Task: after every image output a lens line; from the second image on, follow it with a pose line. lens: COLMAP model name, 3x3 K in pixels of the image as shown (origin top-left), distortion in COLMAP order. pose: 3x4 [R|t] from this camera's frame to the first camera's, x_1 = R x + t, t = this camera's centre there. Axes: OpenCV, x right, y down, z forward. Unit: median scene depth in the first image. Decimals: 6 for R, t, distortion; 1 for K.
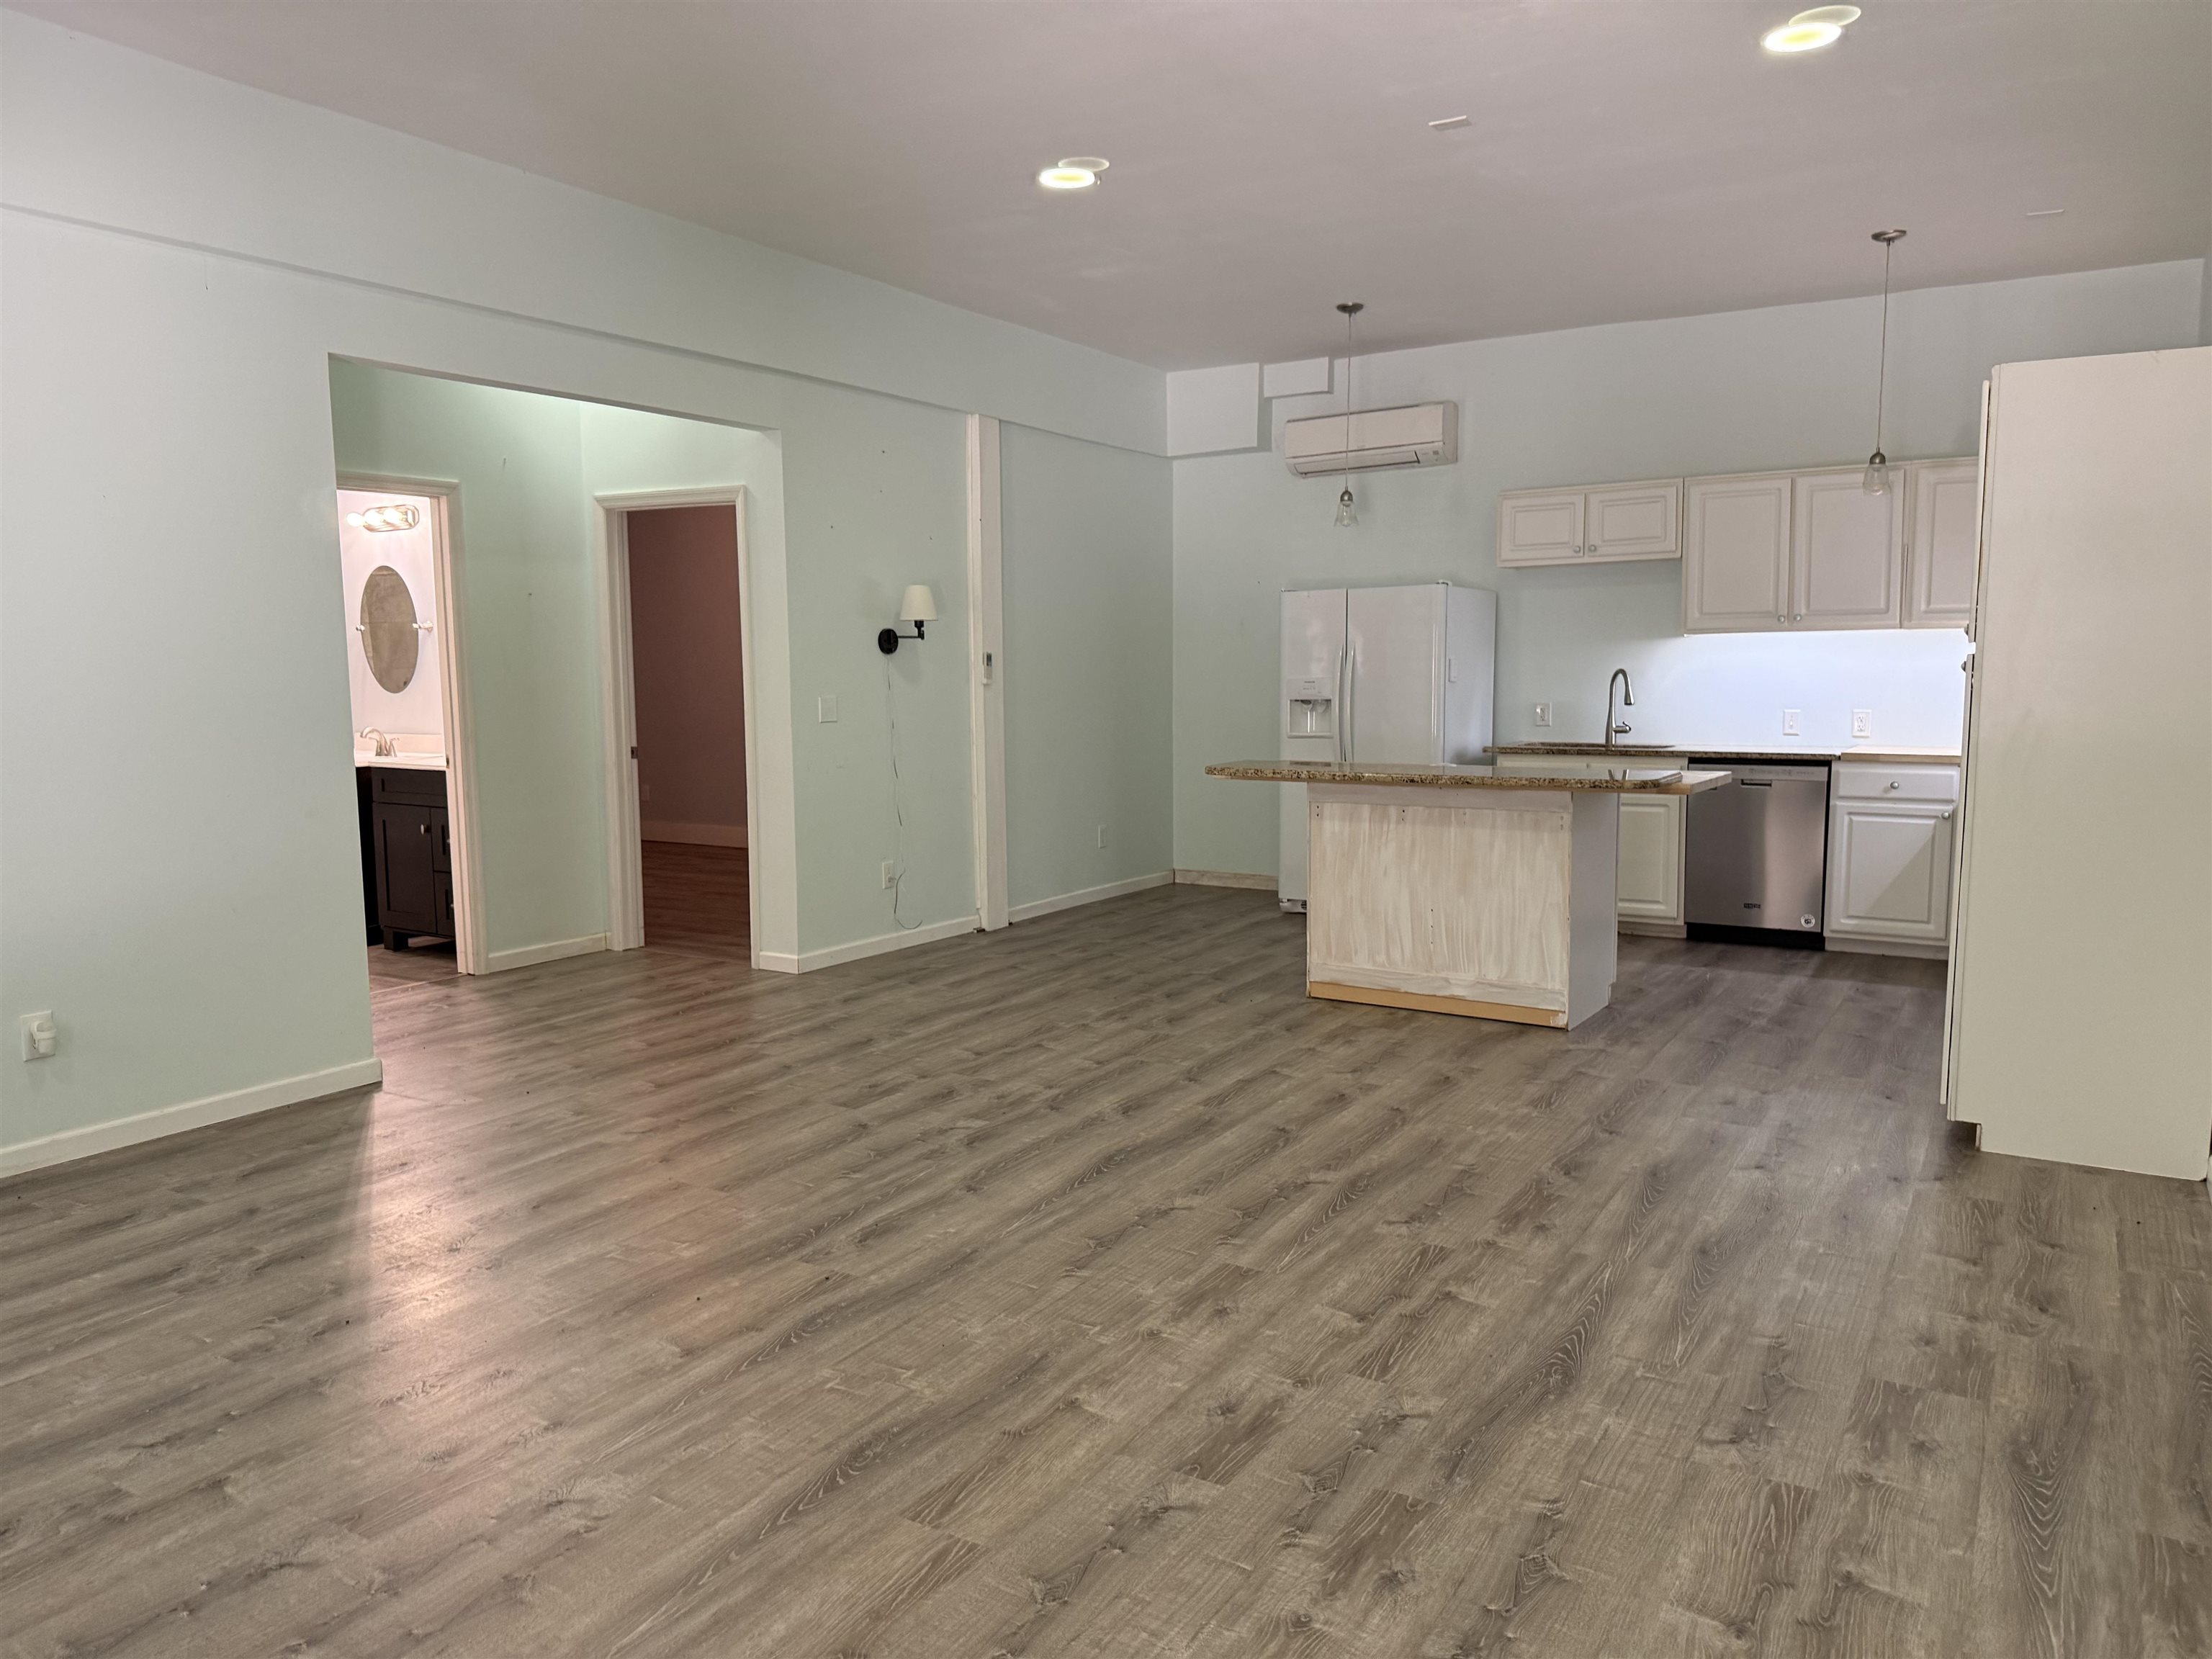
lens RADIAL K [[1546.7, 0, 1106.0], [0, 1546.7, 829.5], [0, 0, 1]] dist [0.157918, -0.291577]
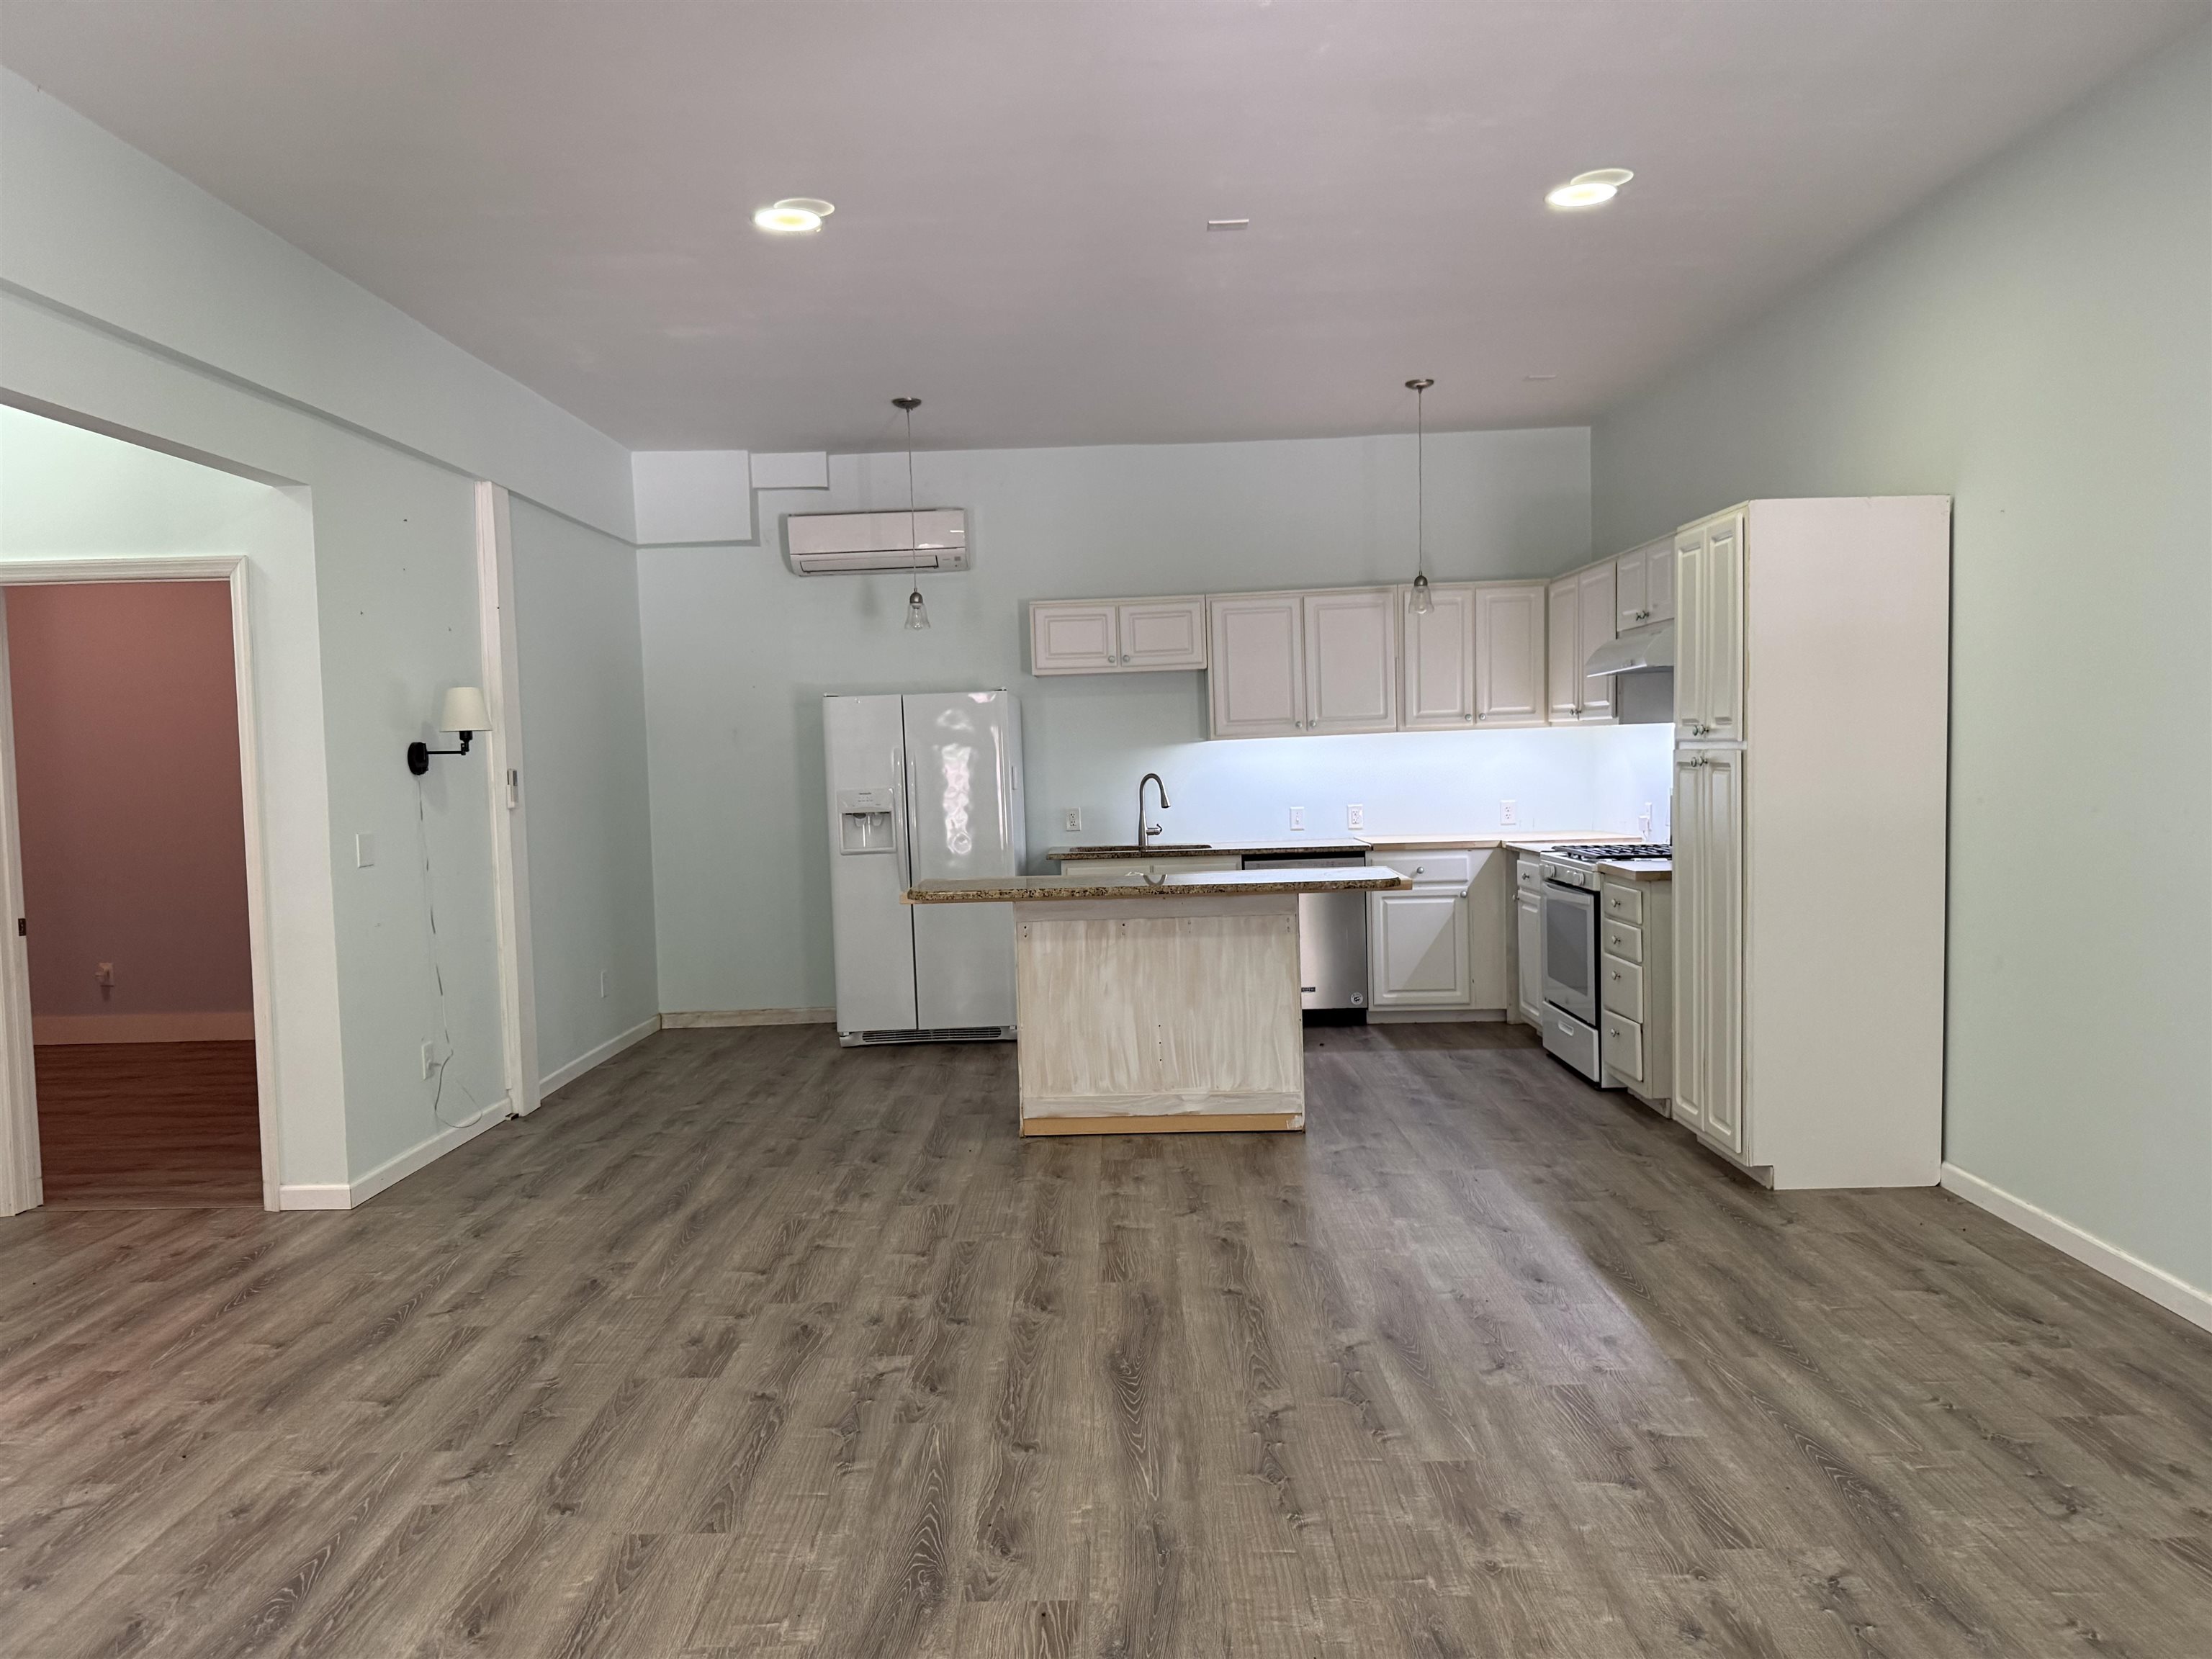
lens RADIAL K [[1546.7, 0, 1106.0], [0, 1546.7, 829.5], [0, 0, 1]] dist [0.157918, -0.291577]
pose [[0.859402, -0.044311, 0.509377, -0.301093], [0.078966, 0.995787, -0.046604, -0.026815], [-0.505166, 0.080275, 0.859281, 0.185521]]
